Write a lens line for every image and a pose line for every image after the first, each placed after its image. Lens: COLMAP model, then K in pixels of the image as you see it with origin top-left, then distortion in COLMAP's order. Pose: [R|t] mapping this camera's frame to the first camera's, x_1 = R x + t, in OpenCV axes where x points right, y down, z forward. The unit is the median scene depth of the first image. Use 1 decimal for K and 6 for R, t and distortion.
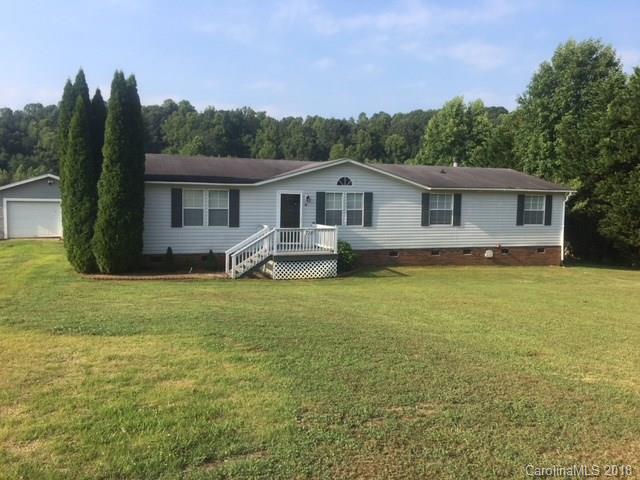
lens RADIAL K [[543.8, 0, 319.6], [0, 543.8, 239.3], [0, 0, 1]] dist [0.055766, -0.070107]
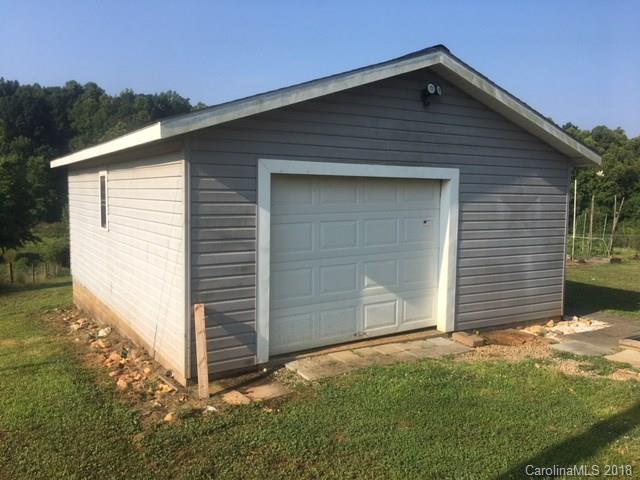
lens RADIAL K [[543.8, 0, 319.0], [0, 543.8, 241.5], [0, 0, 1]] dist [0.055766, -0.070107]
pose [[0.981307, -0.026368, 0.190632, -0.078325], [0.025158, 0.999645, 0.008765, -0.006095], [-0.190795, -0.003806, 0.981622, 0.105747]]
